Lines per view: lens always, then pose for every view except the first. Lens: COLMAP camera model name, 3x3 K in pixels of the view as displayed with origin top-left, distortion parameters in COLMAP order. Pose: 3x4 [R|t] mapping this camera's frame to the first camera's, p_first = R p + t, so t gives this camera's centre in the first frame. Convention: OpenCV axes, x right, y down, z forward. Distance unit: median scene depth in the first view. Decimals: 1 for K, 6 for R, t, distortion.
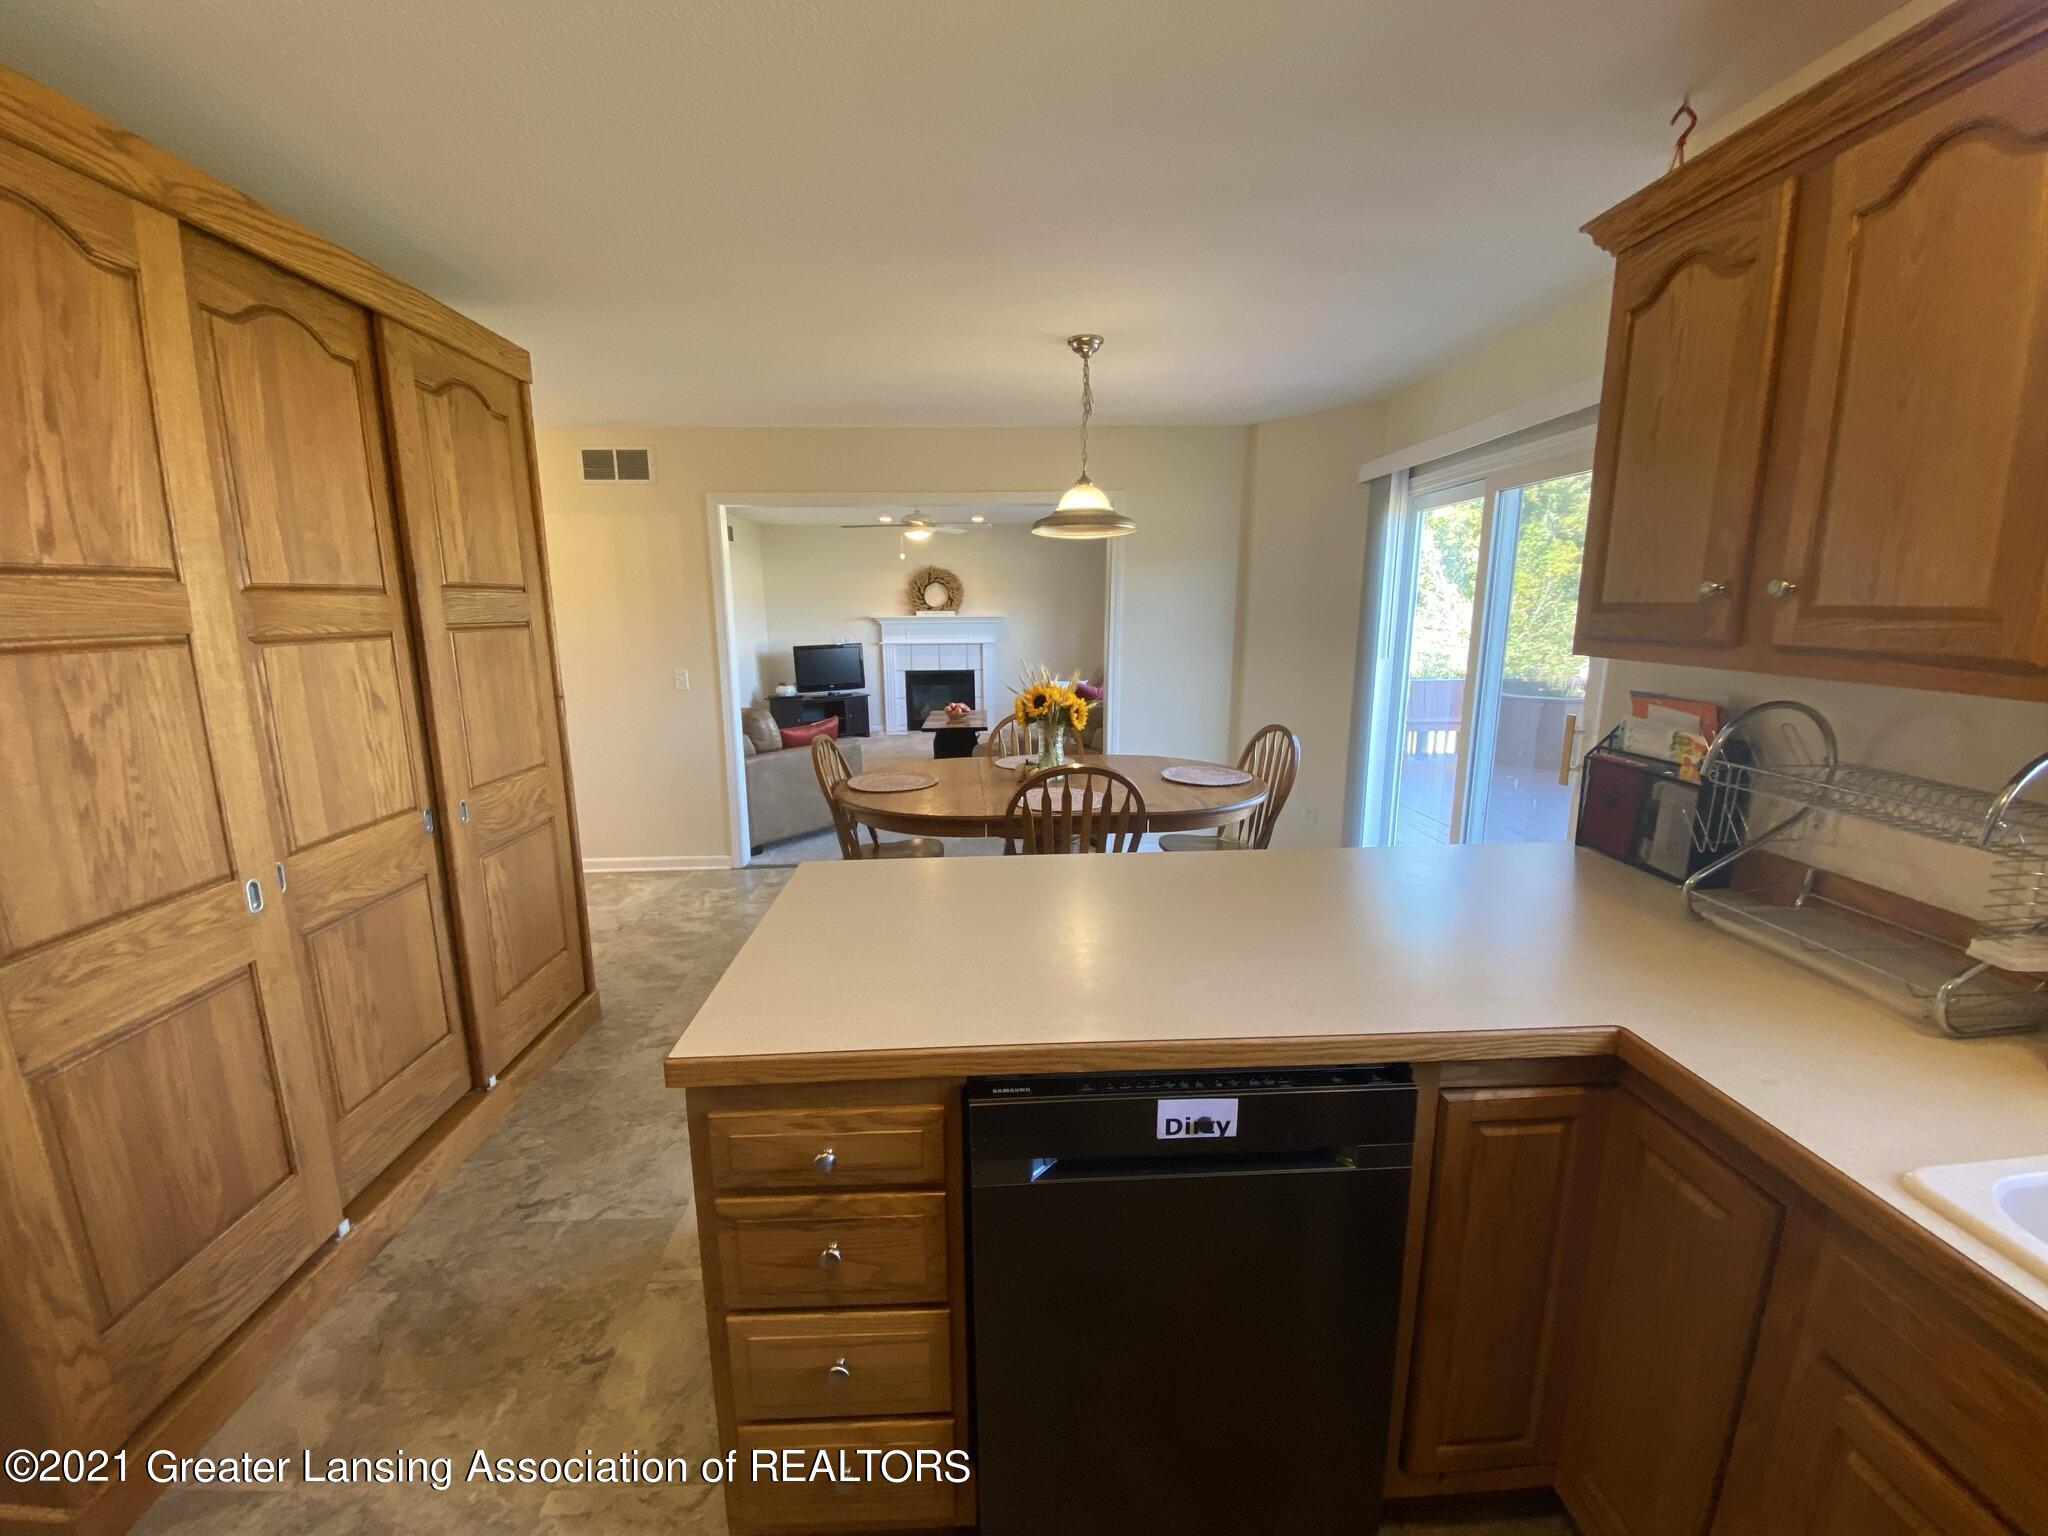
lens RADIAL K [[839.9, 0, 1014.8], [0, 839.9, 764.4], [0, 0, 1]] dist [-0.010170, -0.000730]
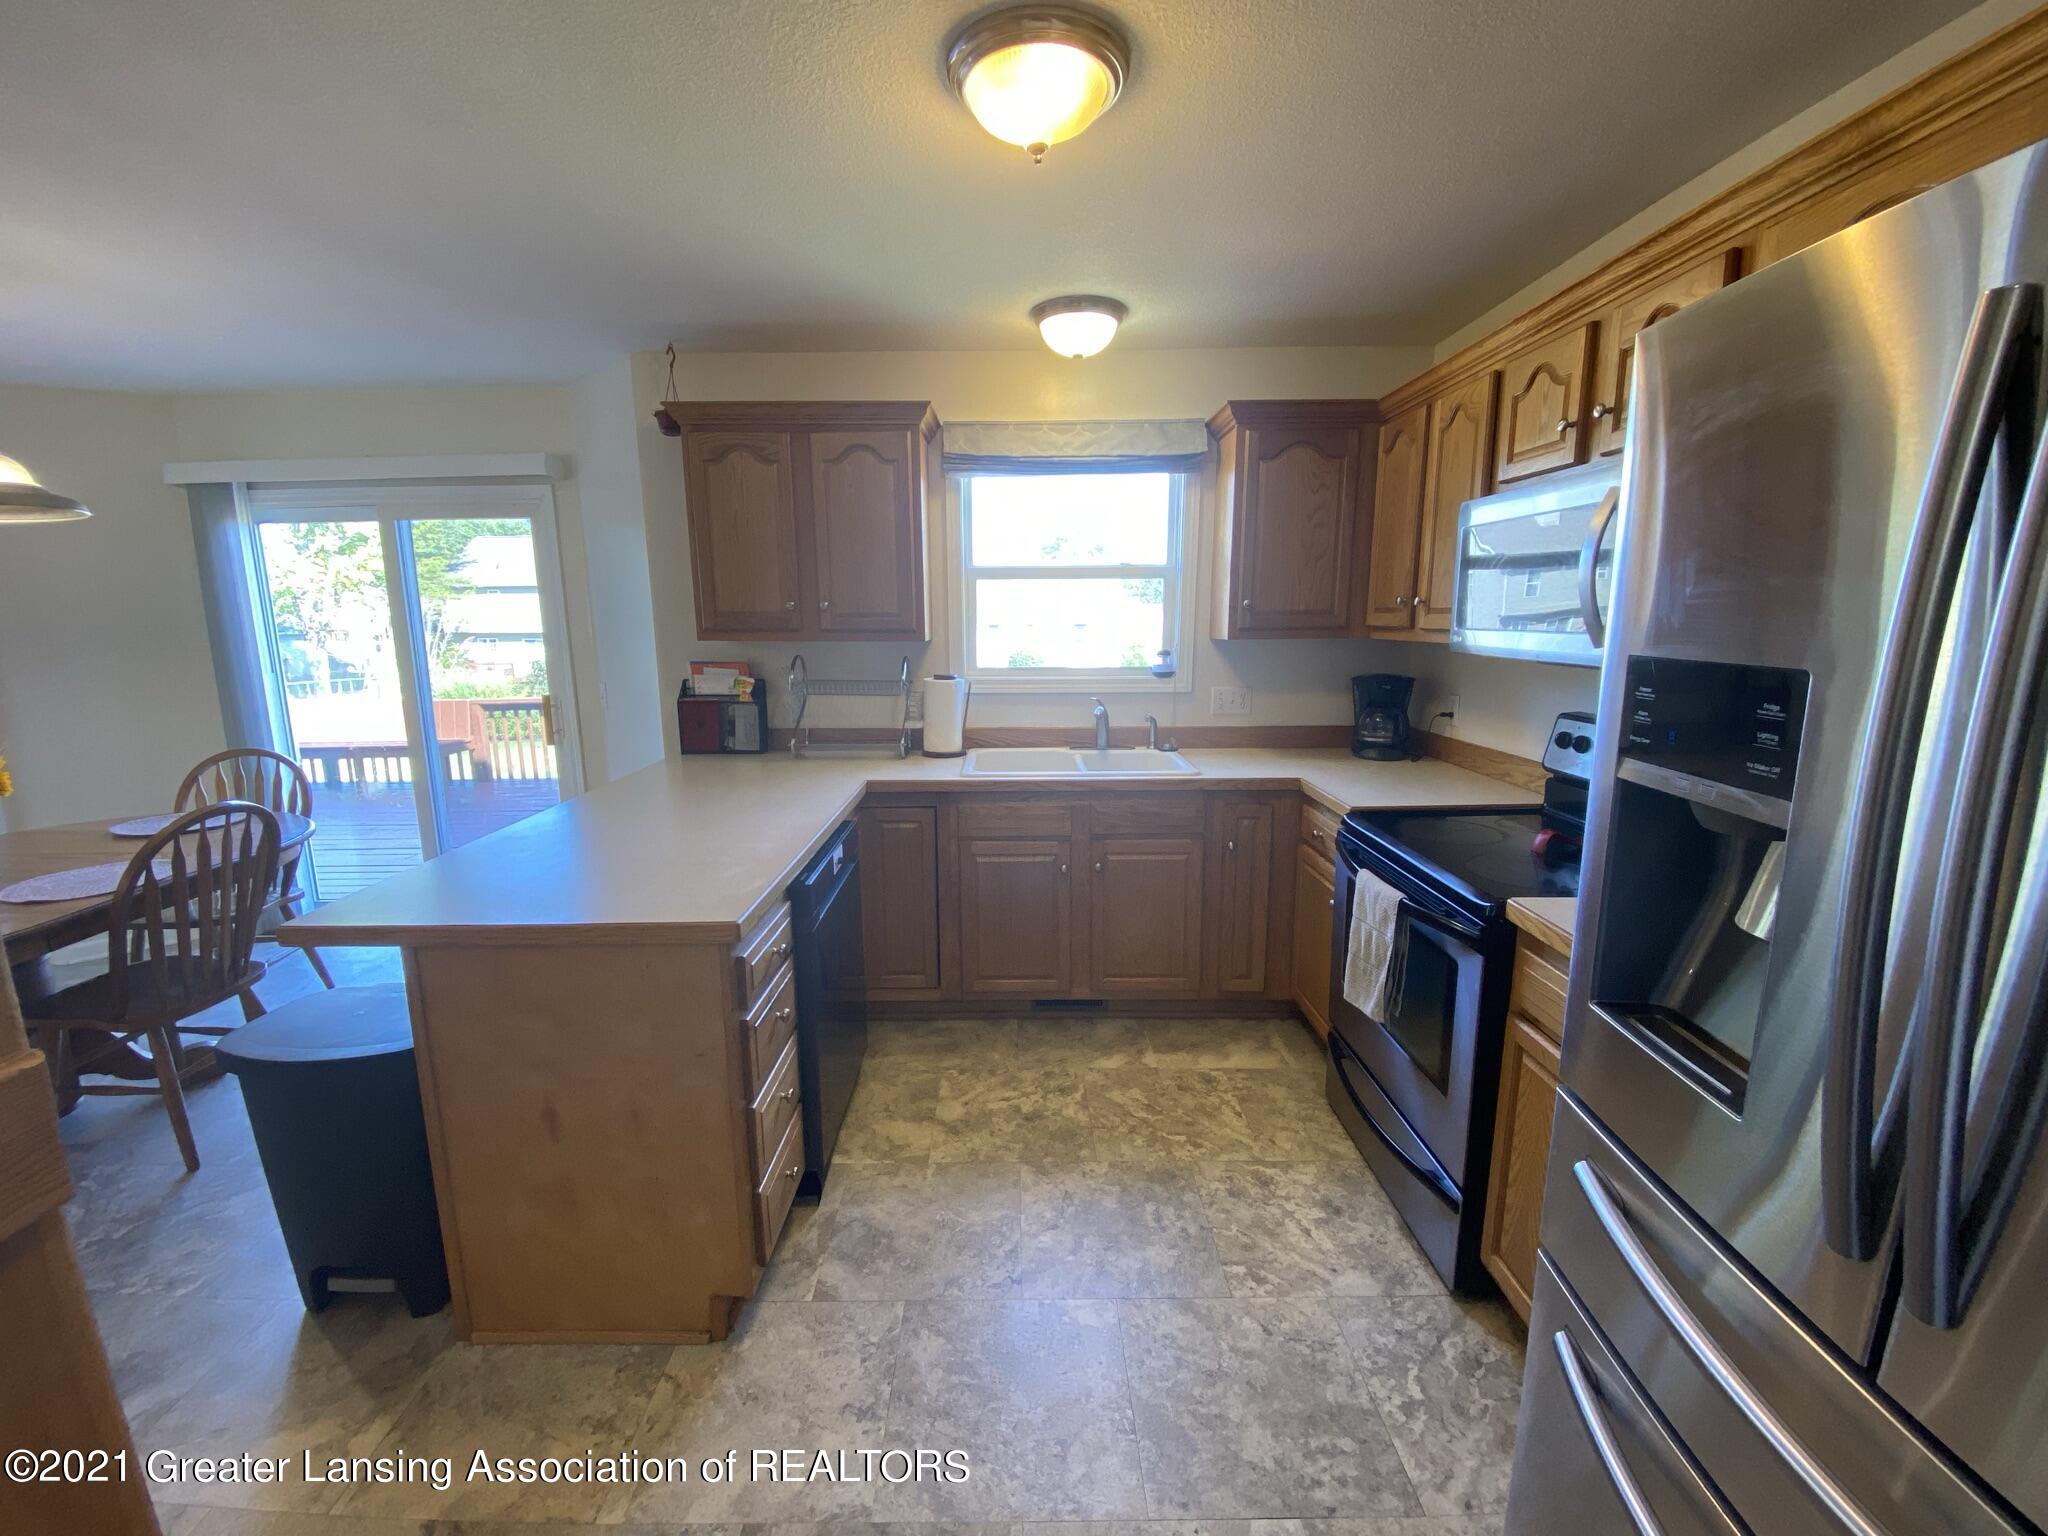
lens RADIAL K [[839.9, 0, 1018.8], [0, 839.9, 764.4], [0, 0, 1]] dist [-0.010170, -0.000730]
pose [[0.036949, -0.165444, 0.985527, -1.065555], [0.197057, 0.968043, 0.155121, -0.015532], [-0.979696, 0.188473, 0.068370, 0.239950]]
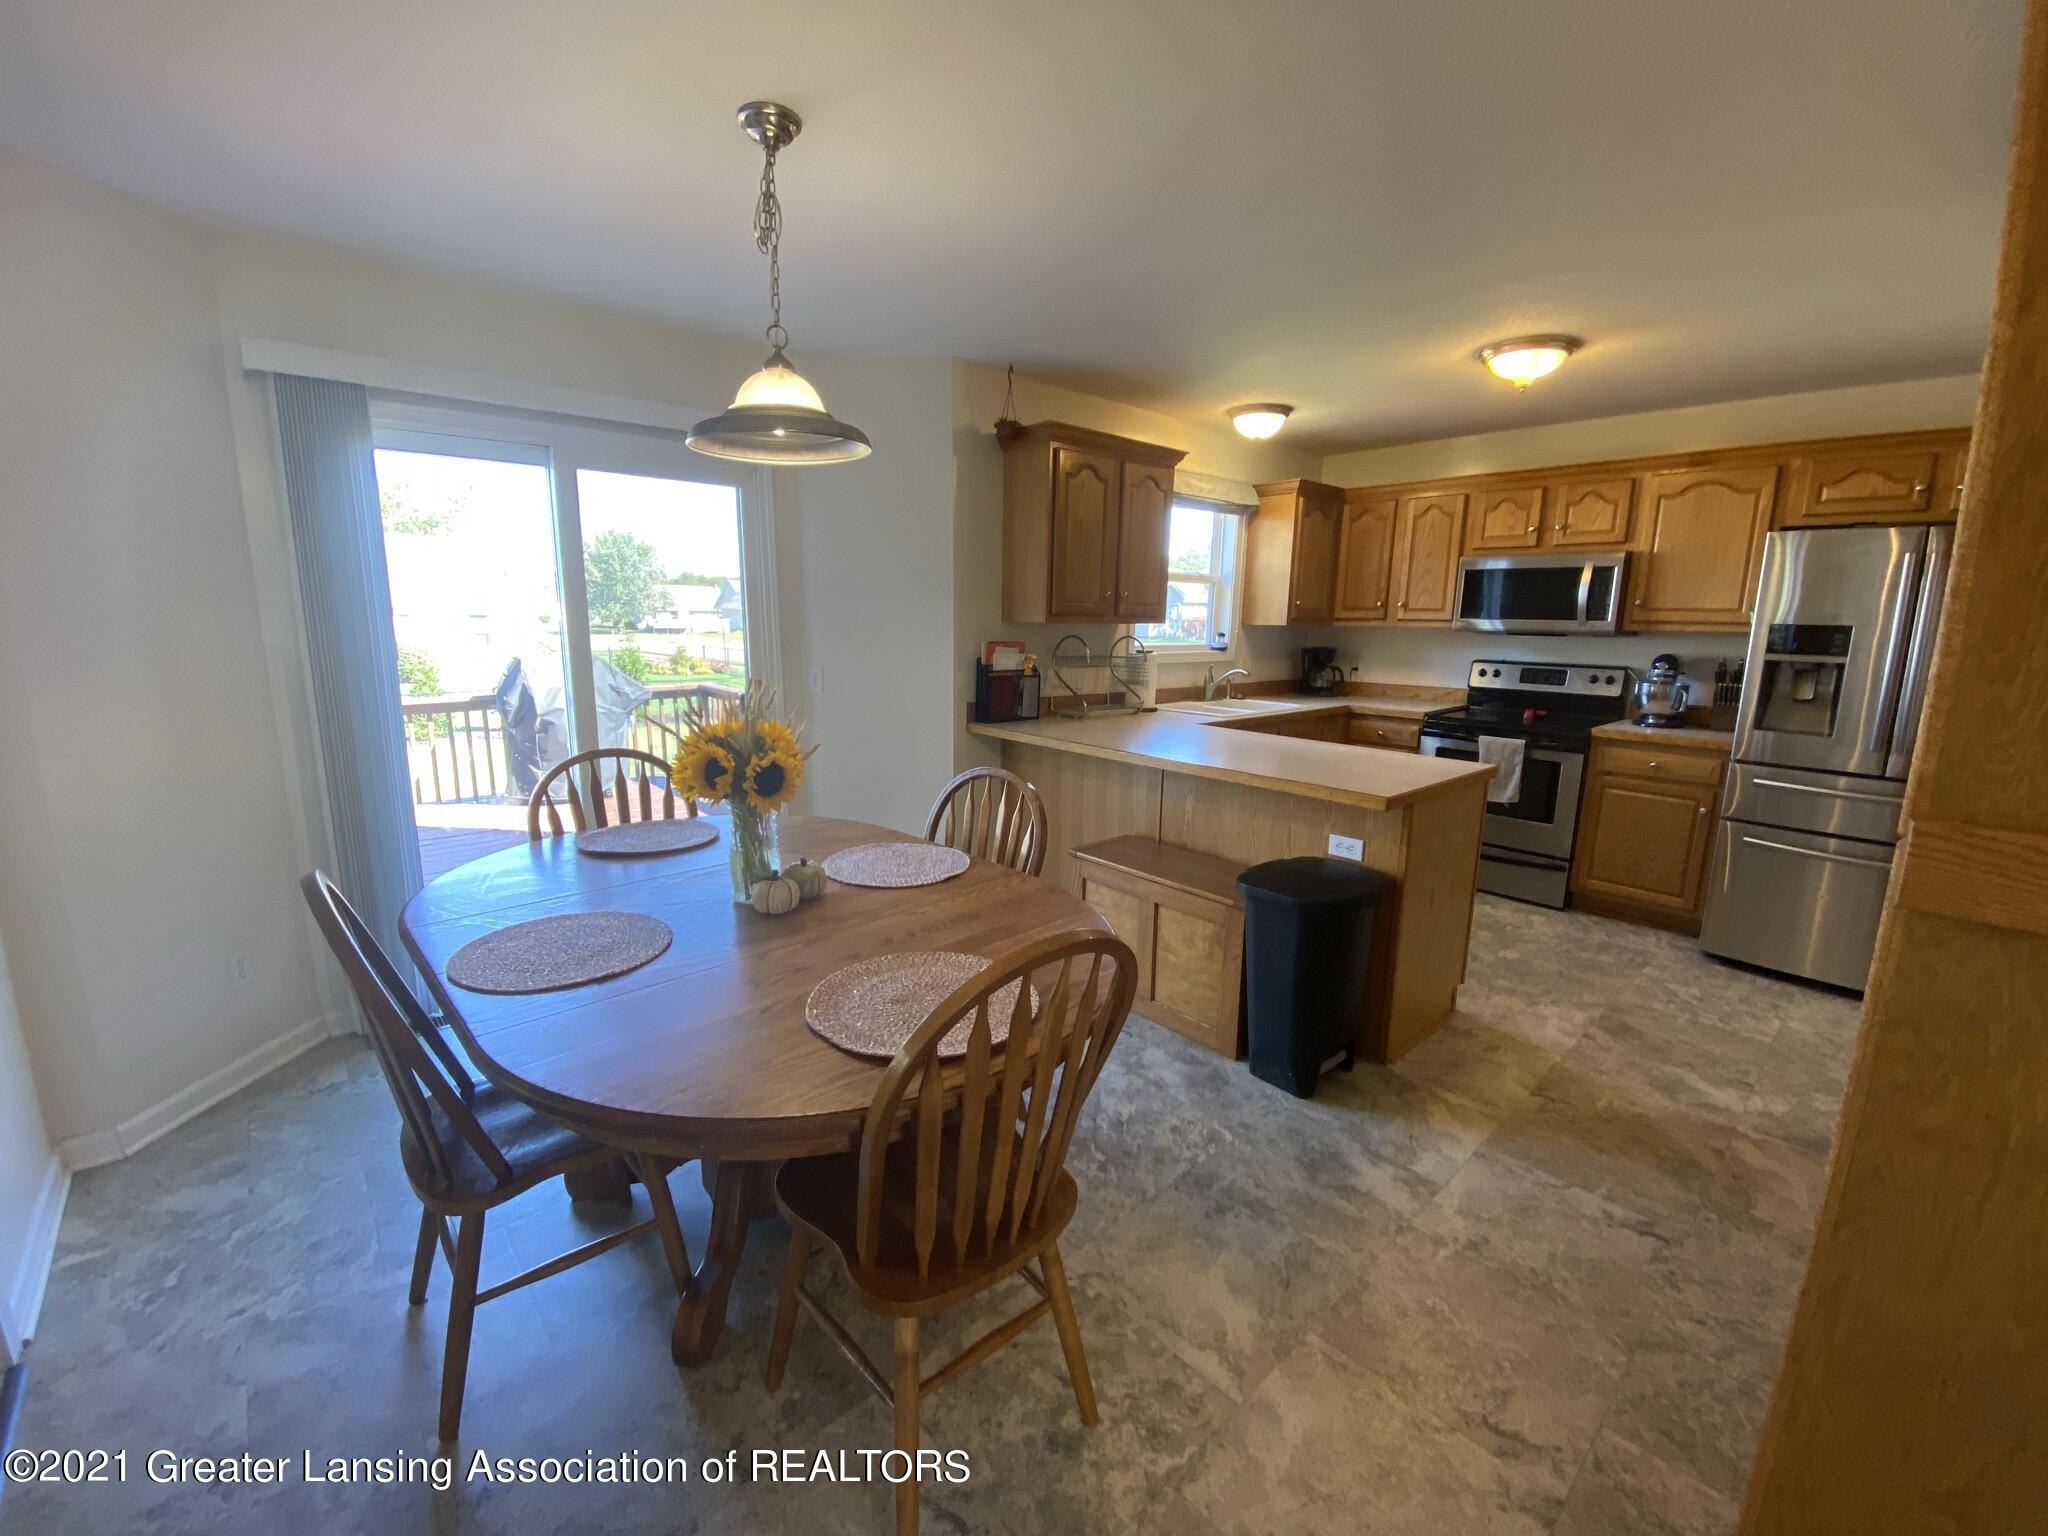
lens RADIAL K [[839.9, 0, 1027.5], [0, 839.9, 766.9], [0, 0, 1]] dist [-0.010170, -0.000730]
pose [[-0.642825, -0.135698, 0.753898, -0.900428], [0.138564, 0.947349, 0.288668, -0.379152], [-0.753376, 0.290026, -0.590177, 2.262623]]
